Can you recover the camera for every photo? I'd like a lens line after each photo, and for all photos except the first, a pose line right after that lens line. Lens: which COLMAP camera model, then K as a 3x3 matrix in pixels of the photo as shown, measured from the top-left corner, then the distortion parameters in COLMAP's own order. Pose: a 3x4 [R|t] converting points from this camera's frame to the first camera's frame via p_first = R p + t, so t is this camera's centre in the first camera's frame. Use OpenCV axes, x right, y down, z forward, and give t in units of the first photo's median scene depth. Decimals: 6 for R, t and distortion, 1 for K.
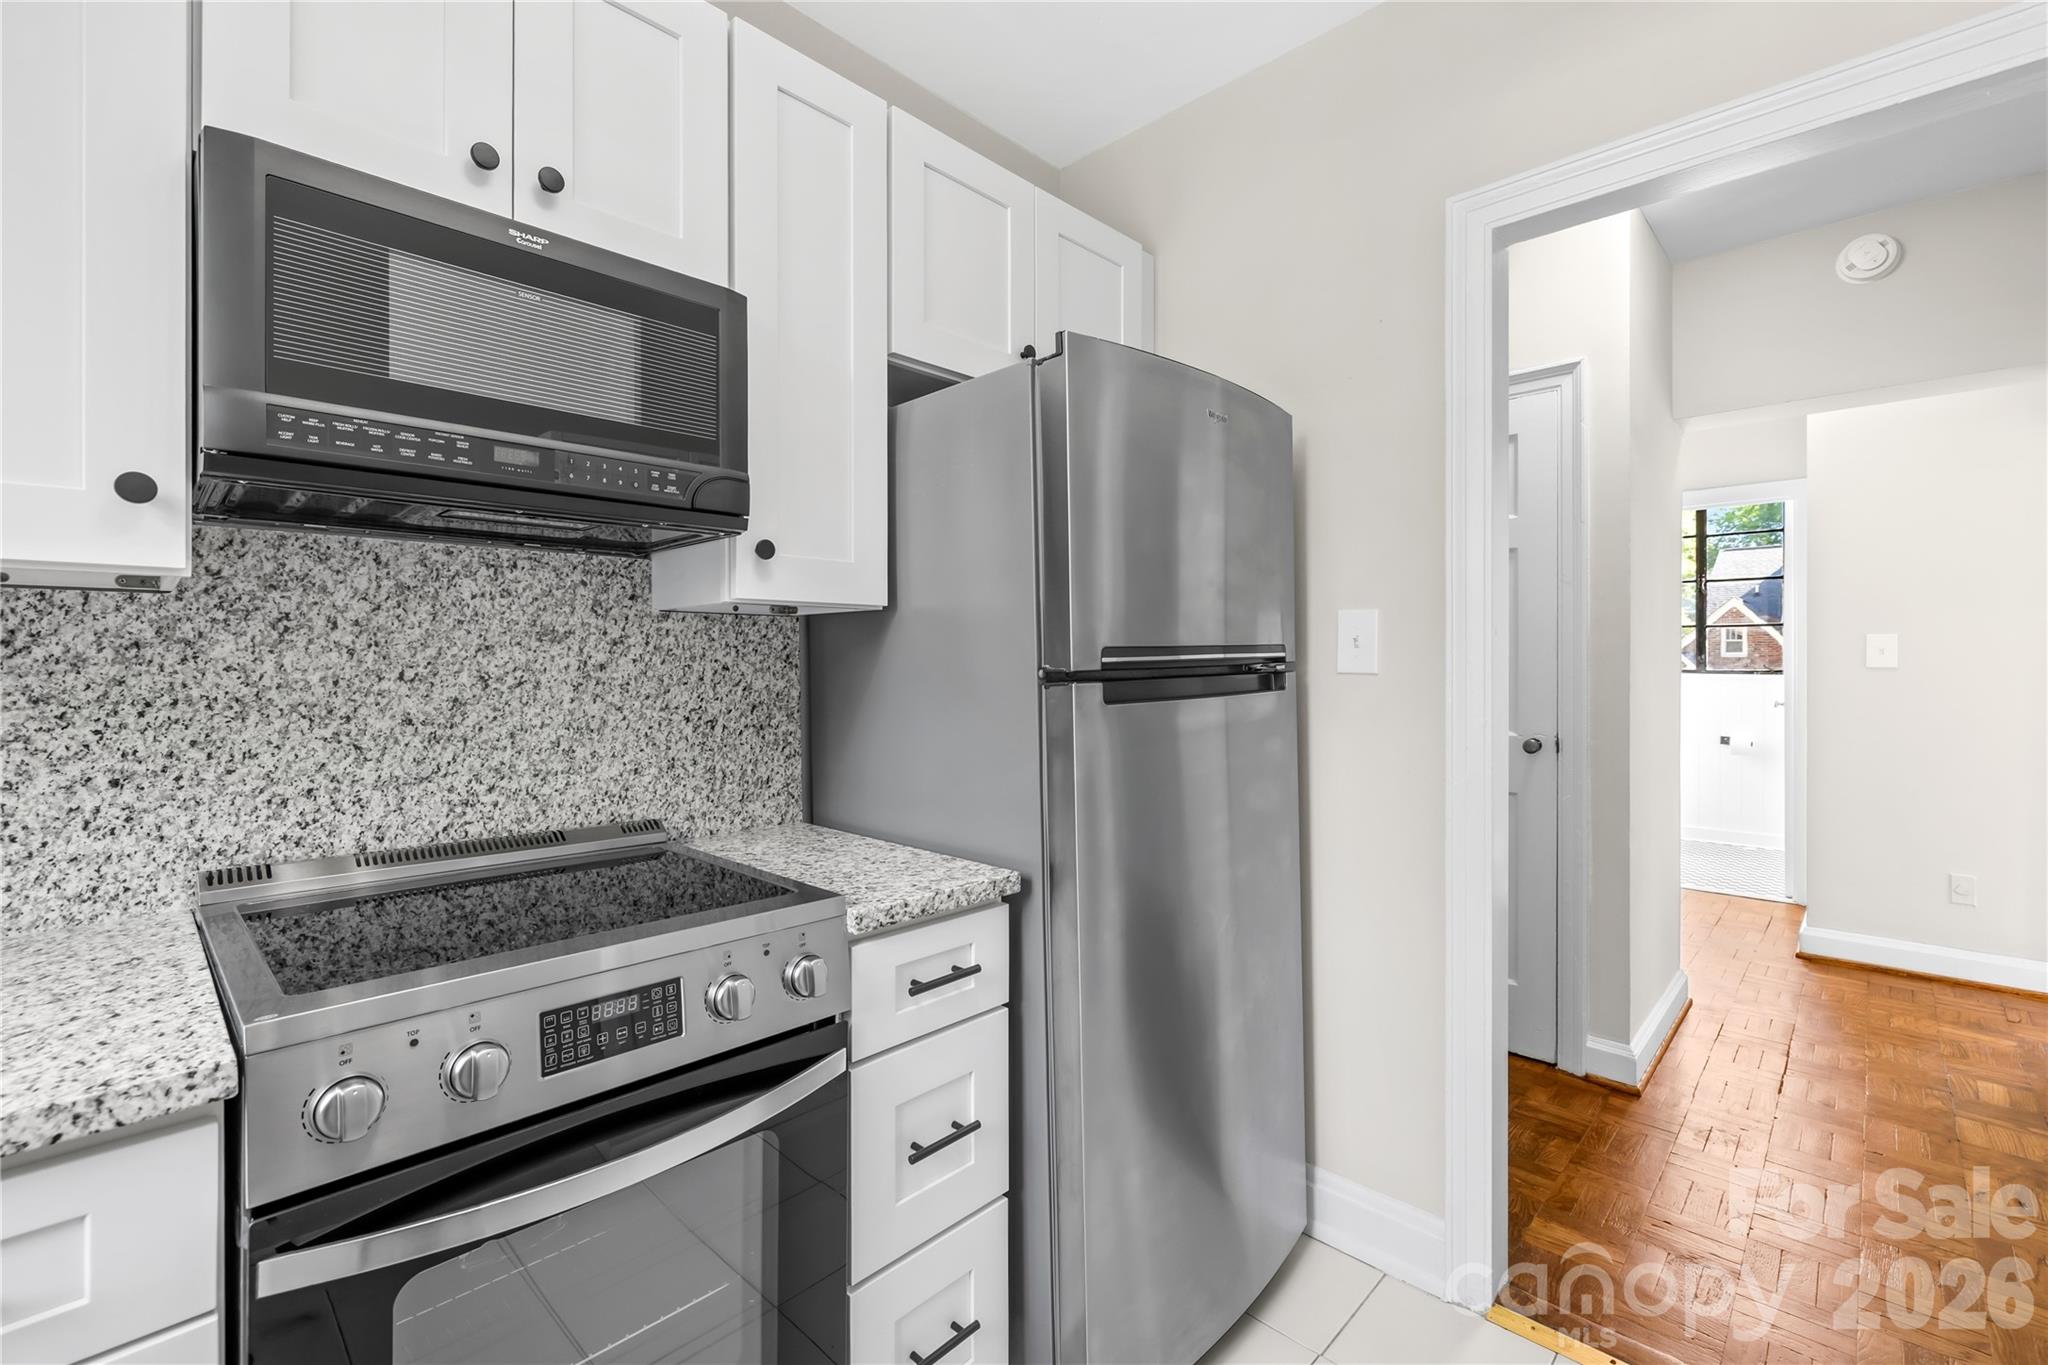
lens RADIAL K [[863.2, 0, 1050.6], [0, 863.2, 661.5], [0, 0, 1]] dist [-0.003814, 0.001525]
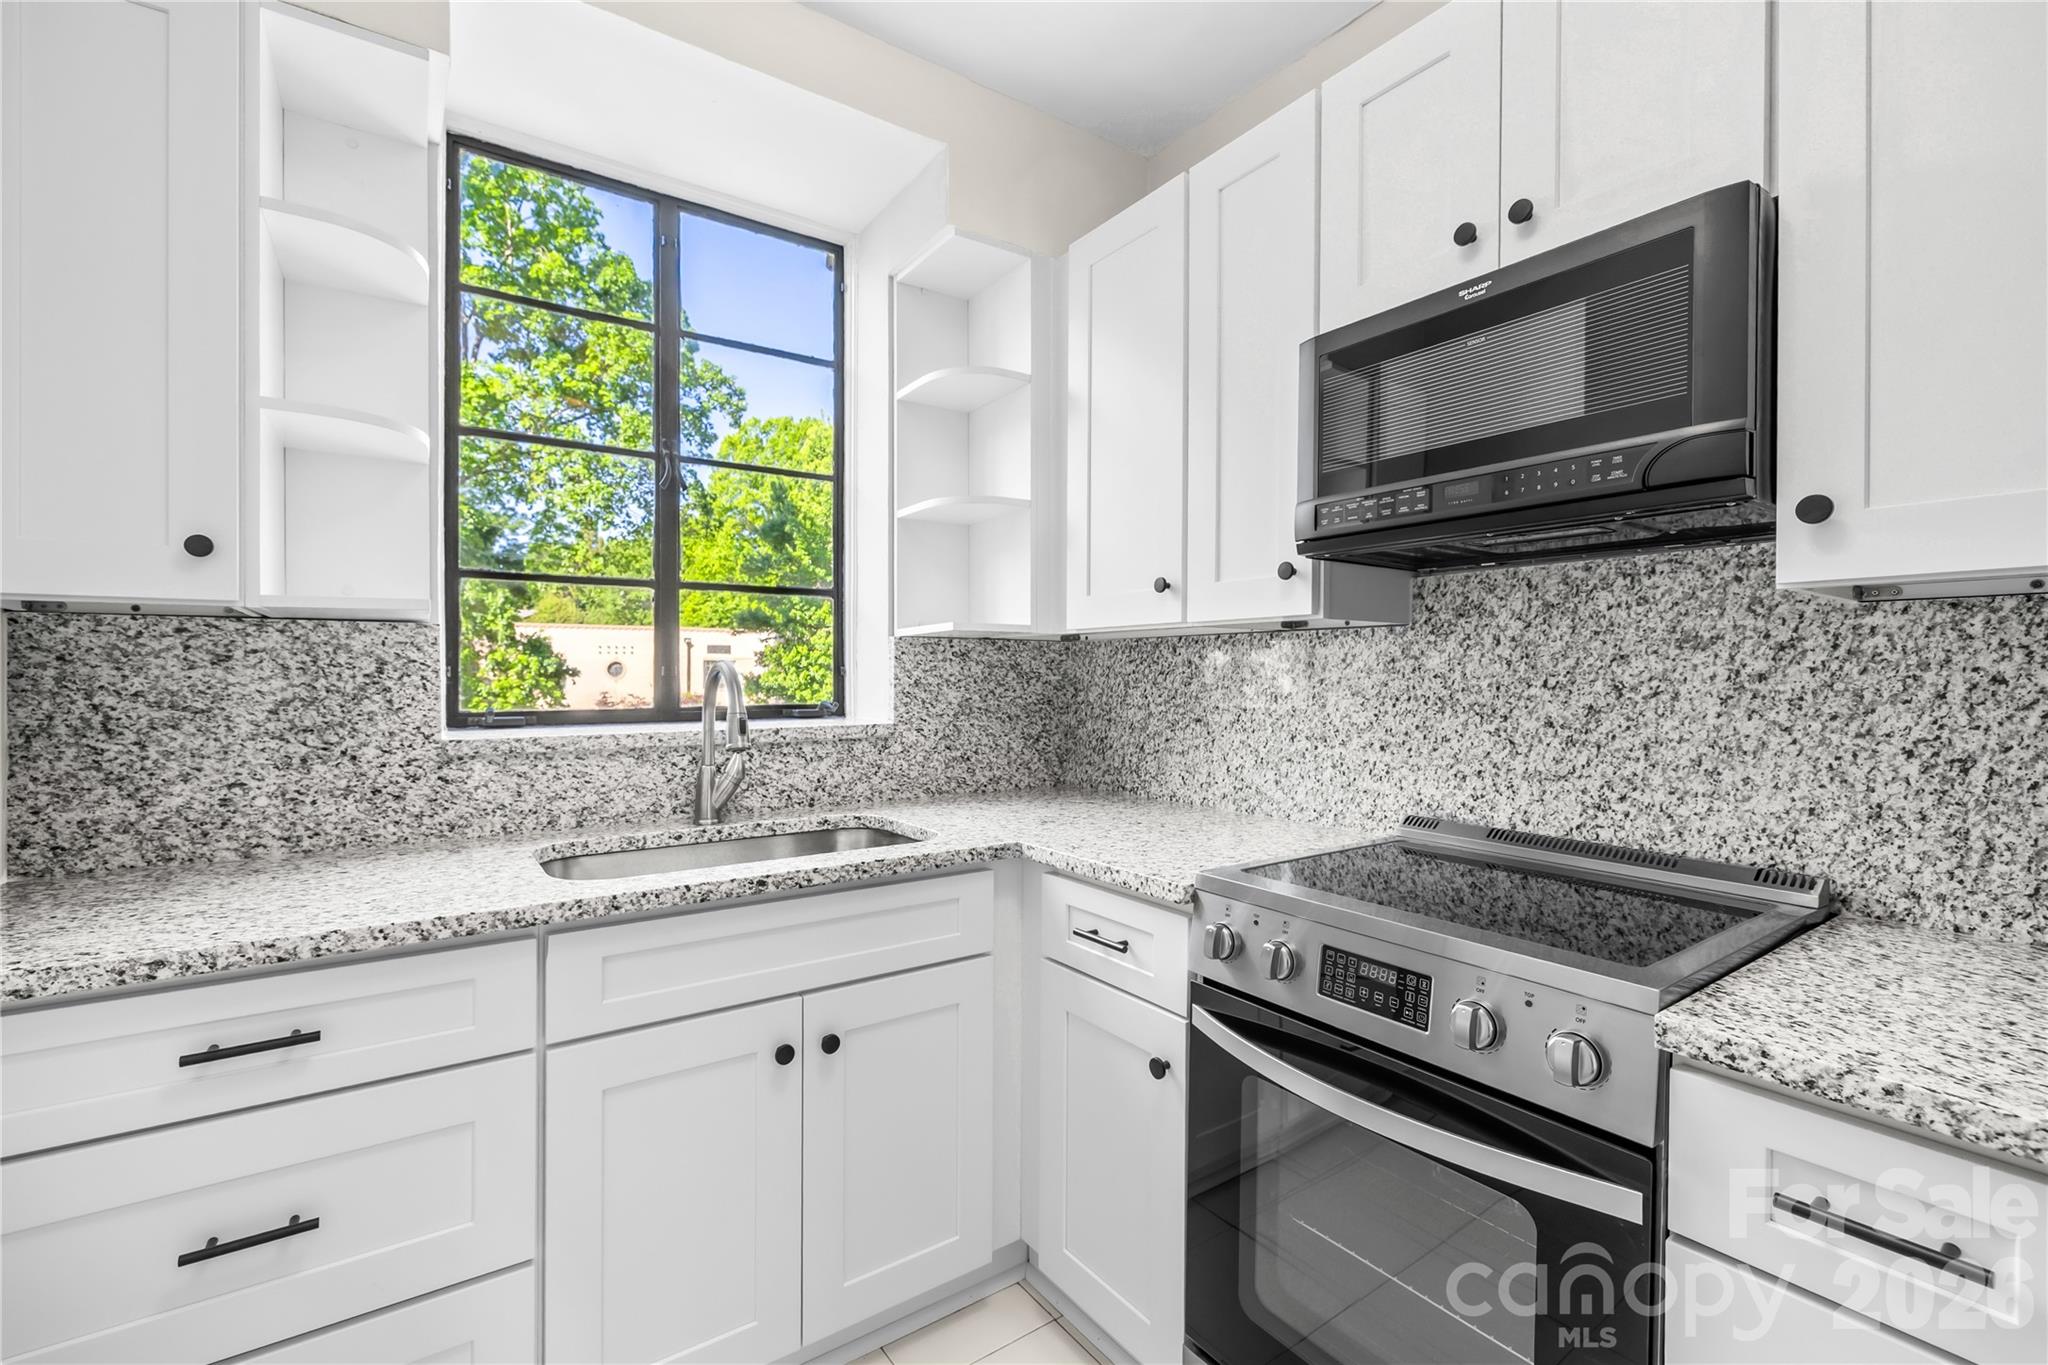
lens RADIAL K [[863.2, 0, 1001.0], [0, 863.2, 666.6], [0, 0, 1]] dist [-0.003814, 0.001525]
pose [[-0.191644, -0.008389, -0.981429, 0.516279], [-0.001616, 0.999965, -0.008232, 0.004952], [0.981463, 0.000008, -0.191651, 0.528531]]
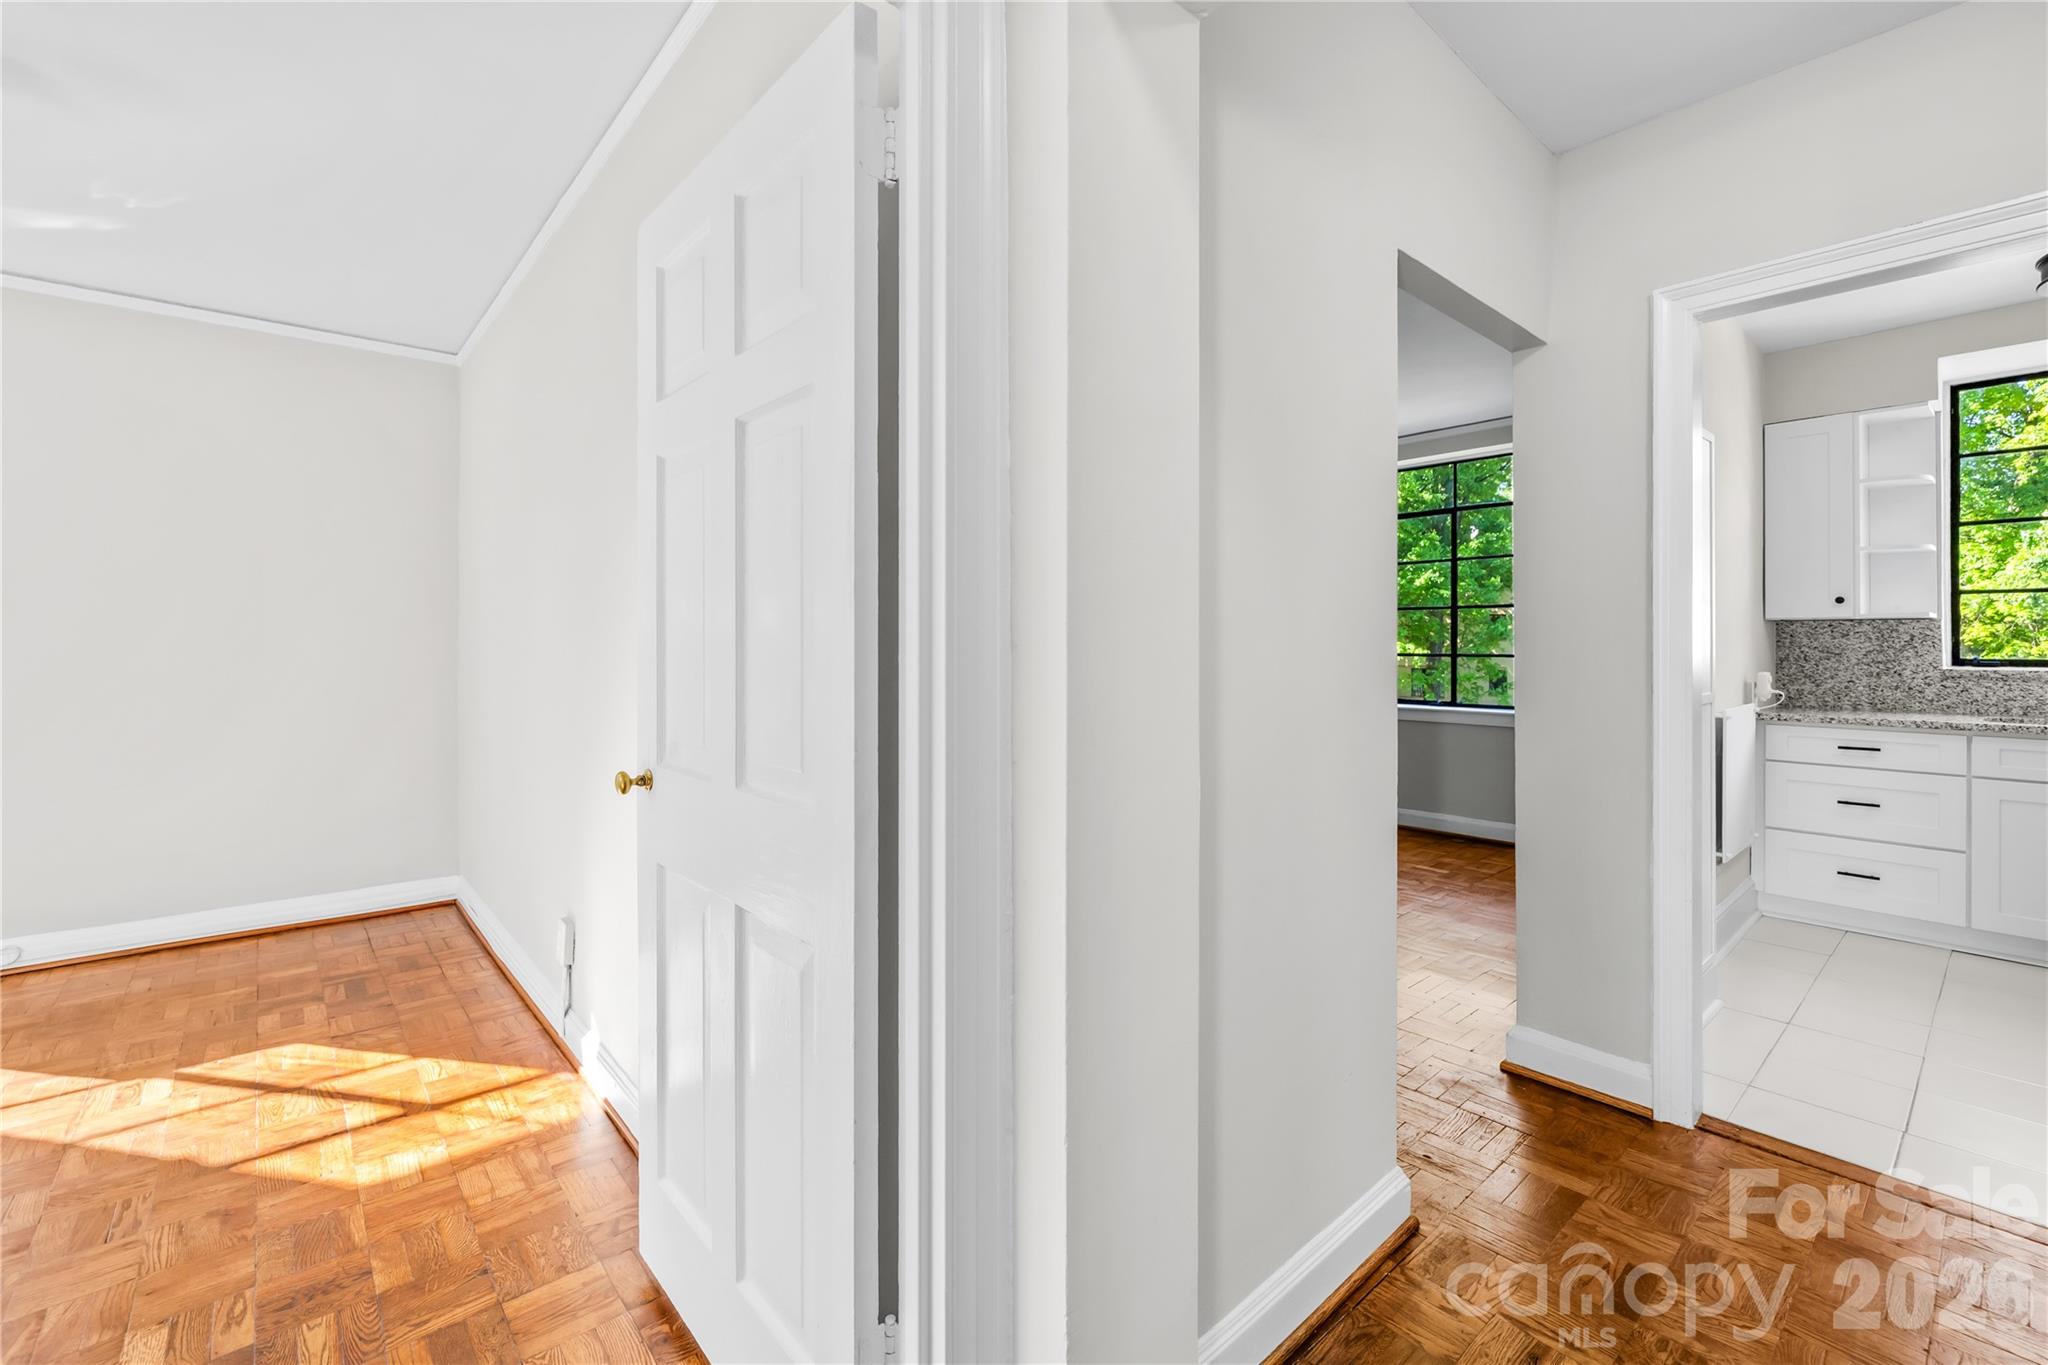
lens RADIAL K [[863.2, 0, 1019.6], [0, 863.2, 648.3], [0, 0, 1]] dist [-0.003814, 0.001525]
pose [[-0.995102, 0.001409, 0.098843, 2.275575], [0.002347, 0.999953, 0.009375, -0.003005], [-0.098825, 0.009561, -0.995059, 2.714846]]
